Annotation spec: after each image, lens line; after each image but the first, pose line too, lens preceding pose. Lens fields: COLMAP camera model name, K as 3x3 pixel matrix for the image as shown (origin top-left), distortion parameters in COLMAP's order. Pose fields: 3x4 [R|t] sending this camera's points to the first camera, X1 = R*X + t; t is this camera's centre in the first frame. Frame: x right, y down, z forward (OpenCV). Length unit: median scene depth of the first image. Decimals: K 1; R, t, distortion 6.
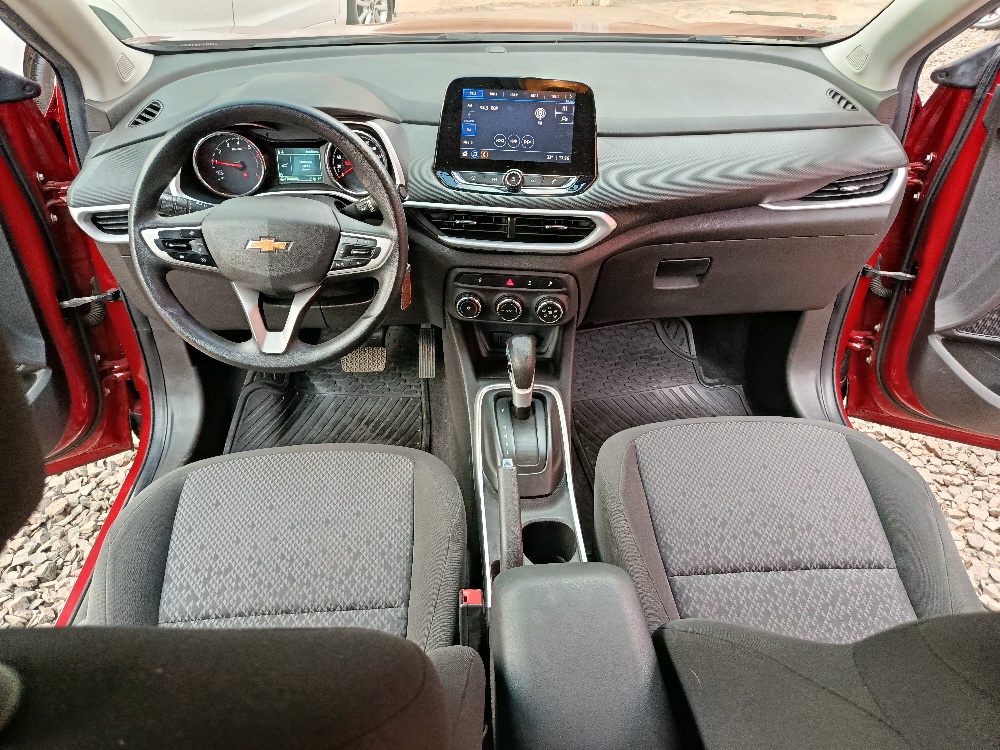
lens RADIAL K [[693.2, 0, 500.0], [0, 693.2, 375.0], [0, 0, 1]] dist [0.005576, 0.000683]
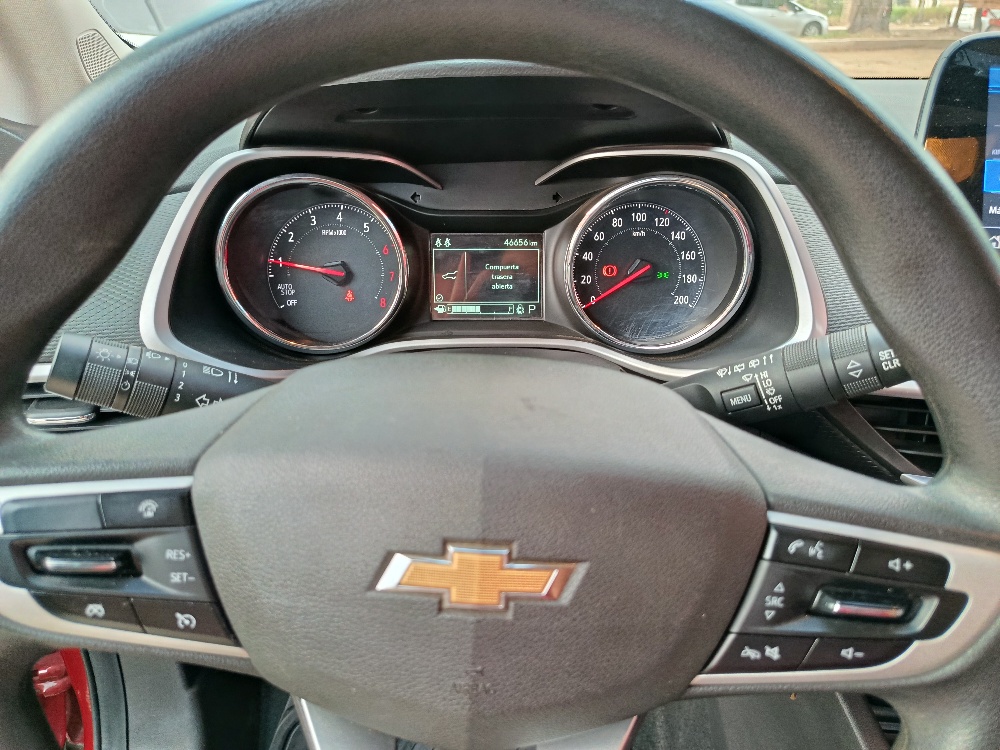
lens RADIAL K [[693.2, 0, 500.0], [0, 693.2, 375.0], [0, 0, 1]] dist [0.005576, 0.000683]
pose [[0.998045, 0.018261, -0.059778, -0.304344], [-0.030321, 0.977757, -0.207538, -0.197683], [0.054659, 0.208944, 0.976399, 0.747784]]
